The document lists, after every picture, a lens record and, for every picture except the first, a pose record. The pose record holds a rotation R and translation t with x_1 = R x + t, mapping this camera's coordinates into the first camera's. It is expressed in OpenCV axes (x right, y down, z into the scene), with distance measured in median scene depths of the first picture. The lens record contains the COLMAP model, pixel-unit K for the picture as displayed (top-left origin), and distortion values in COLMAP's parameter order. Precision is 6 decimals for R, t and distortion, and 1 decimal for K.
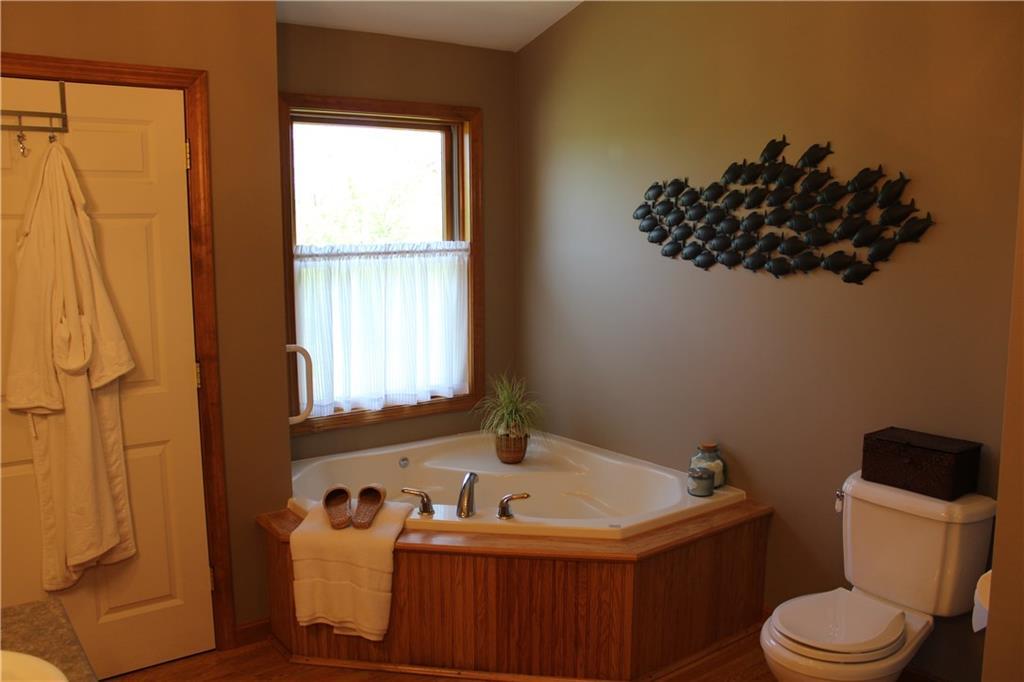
lens RADIAL K [[841.1, 0, 512.0], [0, 841.1, 341.0], [0, 0, 1]] dist [-0.072921, 0.002576]
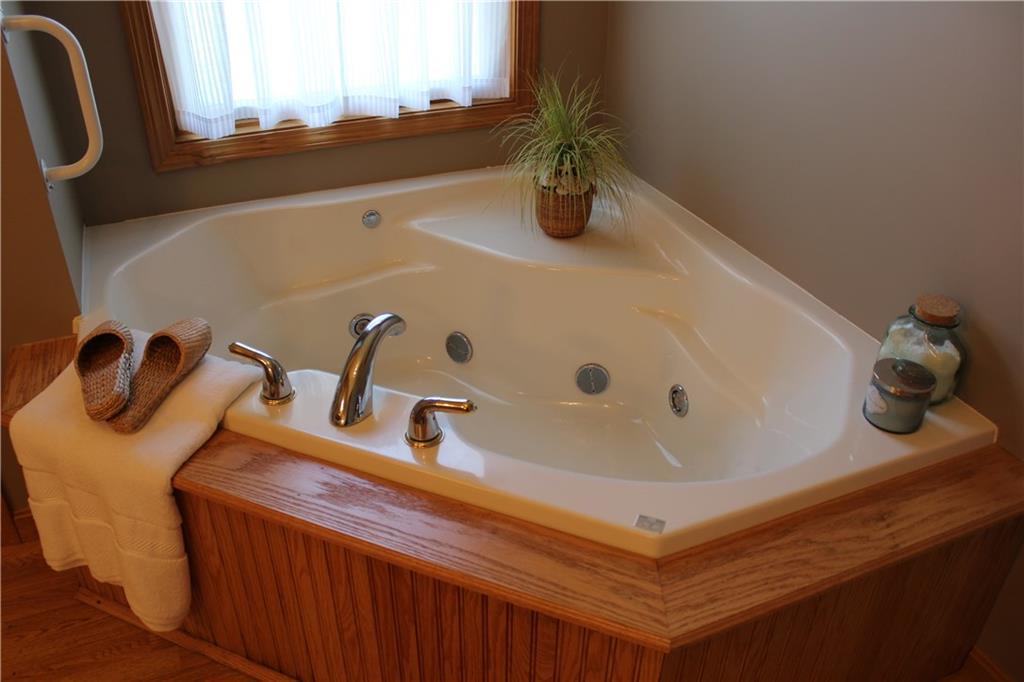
lens RADIAL K [[841.1, 0, 512.0], [0, 841.1, 341.0], [0, 0, 1]] dist [-0.072921, 0.002576]
pose [[0.969377, 0.136088, -0.204421, 0.112834], [-0.040862, 0.910192, 0.412167, -0.025810], [0.242154, -0.391192, 0.887880, 0.567182]]
